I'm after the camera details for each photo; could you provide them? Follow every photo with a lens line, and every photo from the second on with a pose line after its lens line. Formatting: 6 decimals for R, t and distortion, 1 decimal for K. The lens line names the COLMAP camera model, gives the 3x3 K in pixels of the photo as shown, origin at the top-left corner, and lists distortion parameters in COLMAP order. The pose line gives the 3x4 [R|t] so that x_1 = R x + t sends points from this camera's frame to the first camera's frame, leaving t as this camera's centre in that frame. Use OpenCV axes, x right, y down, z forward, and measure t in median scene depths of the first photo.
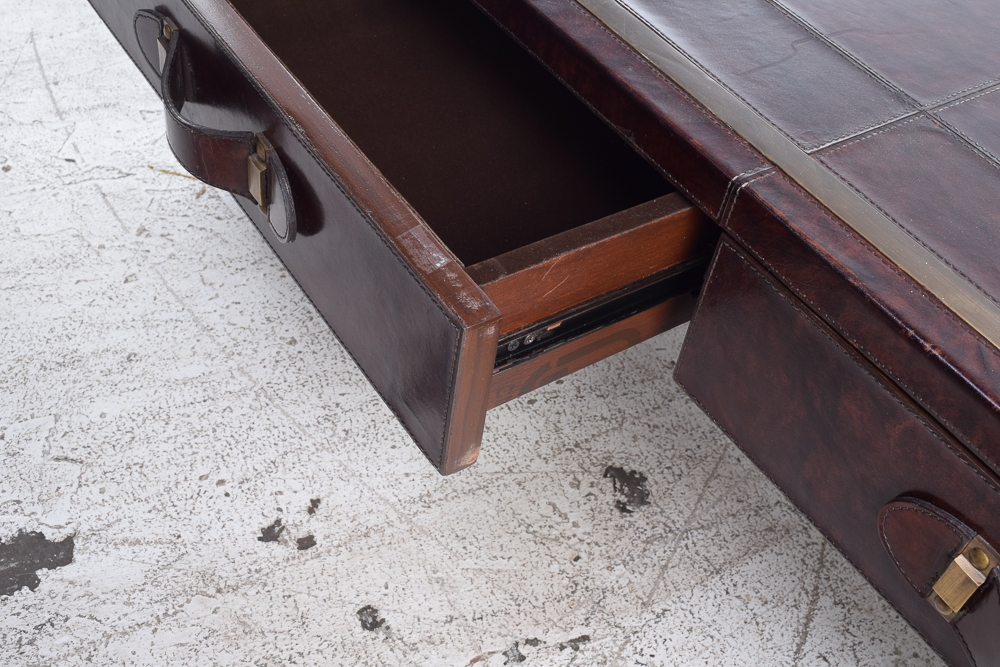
lens RADIAL K [[1125.0, 0, 498.9], [0, 1125.0, 325.4], [0, 0, 1]] dist [-0.060470, 0.000000]
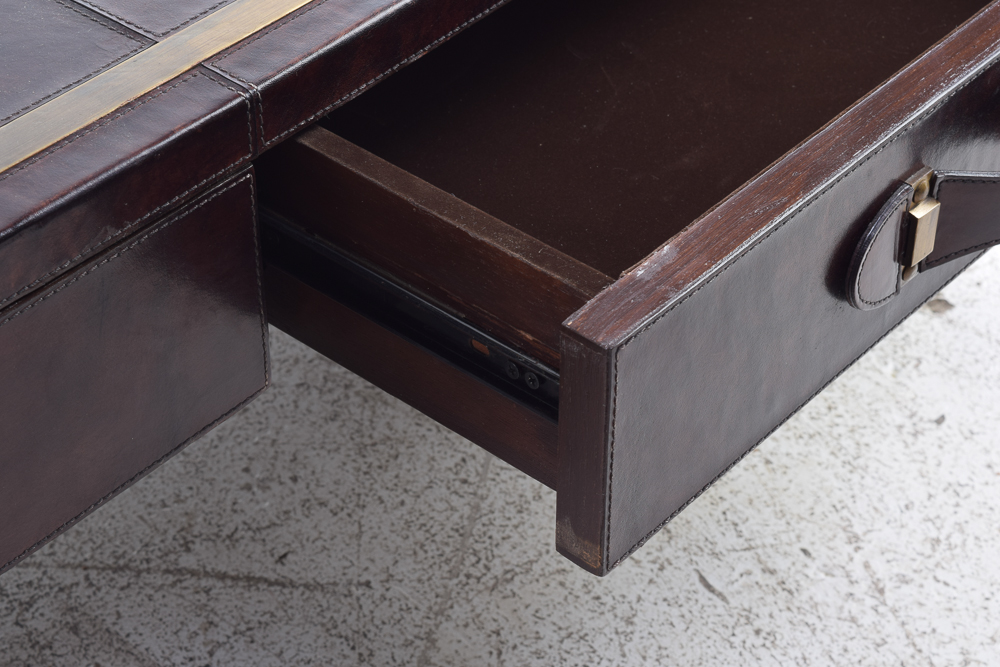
lens RADIAL K [[2271.0, 0, 500.3], [0, 2271.0, 332.1], [0, 0, 1]] dist [0.093350, 0.000000]
pose [[-0.259499, -0.696945, 0.668527, -0.593105], [0.666675, 0.371559, 0.646134, -0.579316], [-0.698717, 0.613361, 0.368216, 0.253805]]
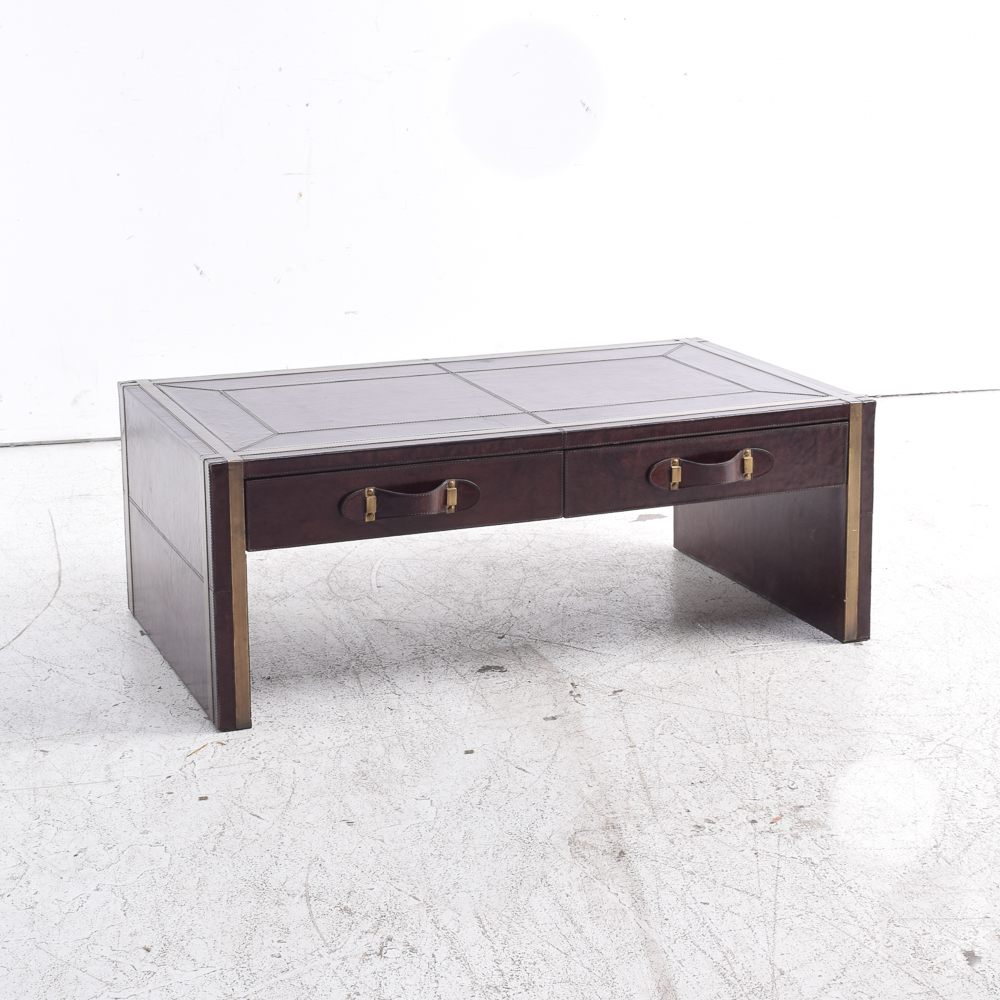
lens RADIAL K [[2077.6, 0, 497.5], [0, 2077.6, 491.2], [0, 0, 1]] dist [-0.049116, 0.000000]
pose [[0.212784, -0.371304, 0.903801, -3.222581], [0.718267, 0.686539, 0.112944, -0.500484], [-0.662431, 0.625138, 0.412780, -0.750124]]
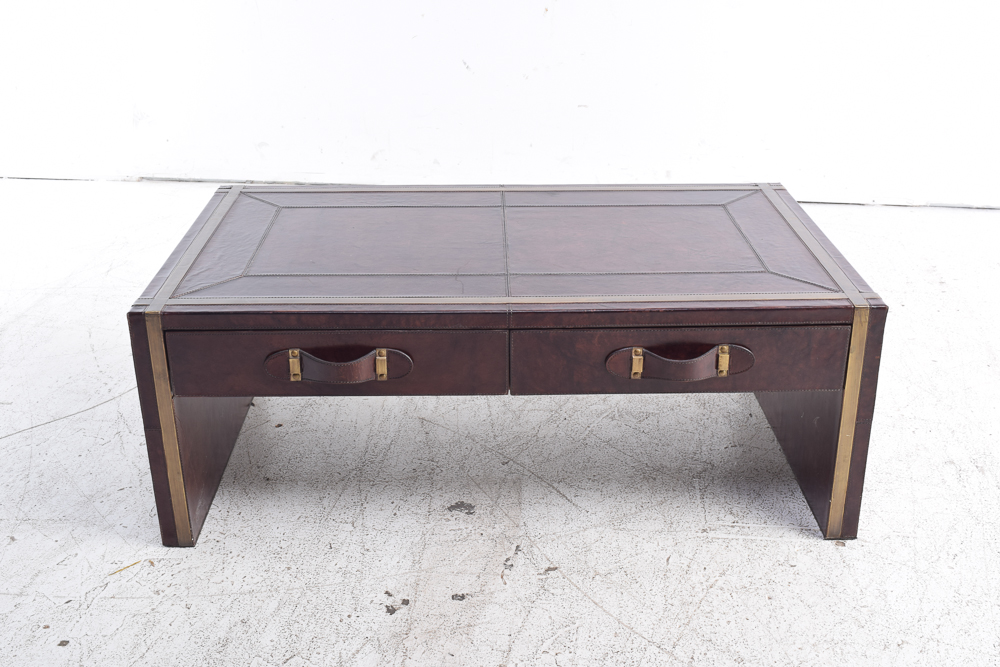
lens RADIAL K [[1097.7, 0, 501.3], [0, 1097.7, 333.2], [0, 0, 1]] dist [-0.063341, 0.000000]
pose [[0.547604, -0.463405, 0.696696, -1.163338], [0.646730, 0.762718, -0.001012, -0.056383], [-0.530914, 0.451129, 0.717366, -0.673008]]
